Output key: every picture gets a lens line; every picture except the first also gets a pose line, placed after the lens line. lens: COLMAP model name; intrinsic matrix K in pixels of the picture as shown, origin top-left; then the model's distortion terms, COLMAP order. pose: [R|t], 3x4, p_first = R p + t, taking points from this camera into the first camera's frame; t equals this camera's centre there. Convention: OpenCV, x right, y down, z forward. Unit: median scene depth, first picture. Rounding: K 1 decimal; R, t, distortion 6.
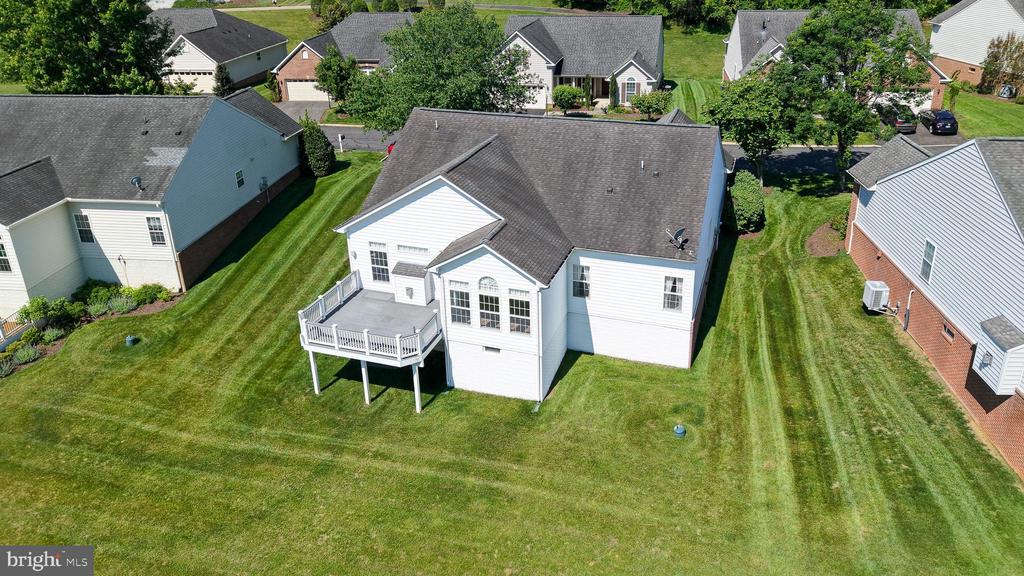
lens RADIAL K [[715.5, 0, 533.4], [0, 715.5, 195.4], [0, 0, 1]] dist [0.033780, -0.033561]
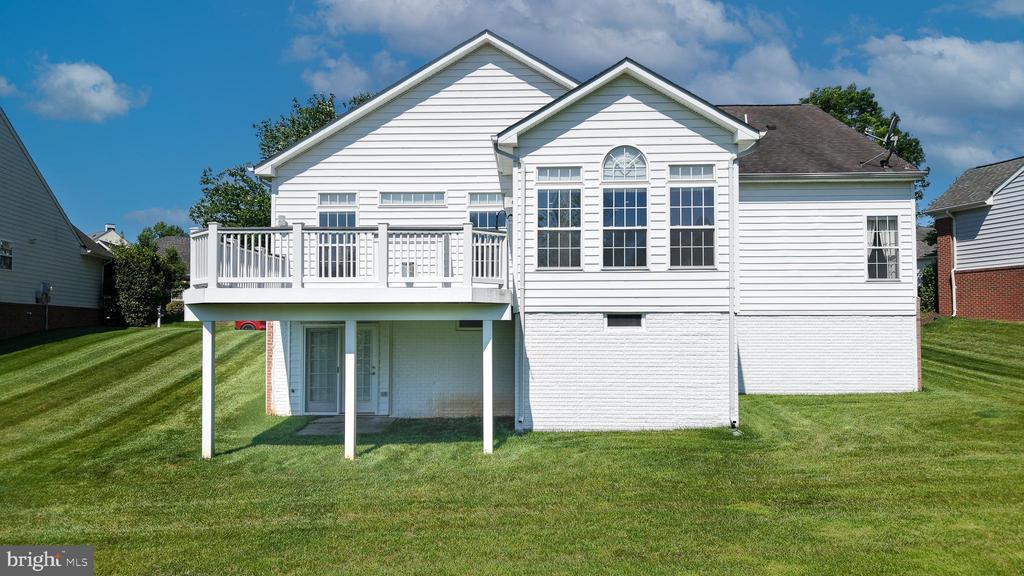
lens RADIAL K [[677.3, 0, 504.9], [0, 677.3, 311.3], [0, 0, 1]] dist [0.027493, -0.001349]
pose [[0.959378, 0.022494, 0.281226, -0.254931], [0.083404, 0.929648, -0.358884, 0.356089], [-0.269514, 0.367761, 0.890008, 0.599259]]
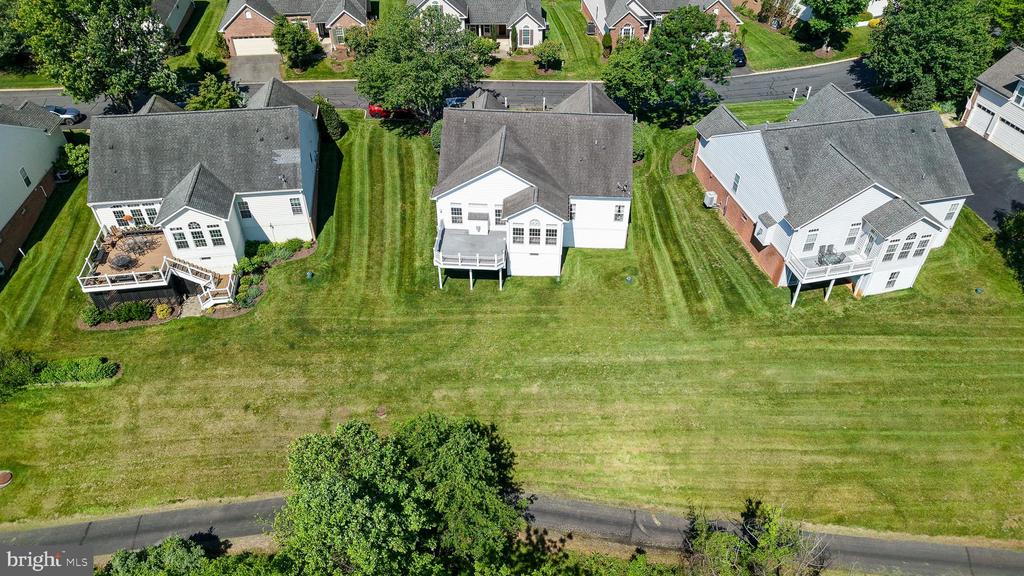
lens RADIAL K [[699.1, 0, 533.0], [0, 699.1, 312.0], [0, 0, 1]] dist [0.070264, -0.117411]
pose [[0.959189, -0.158429, 0.234213, -0.515858], [0.063977, 0.928413, 0.366000, -0.324970], [-0.275432, -0.336079, 0.900660, -0.741278]]
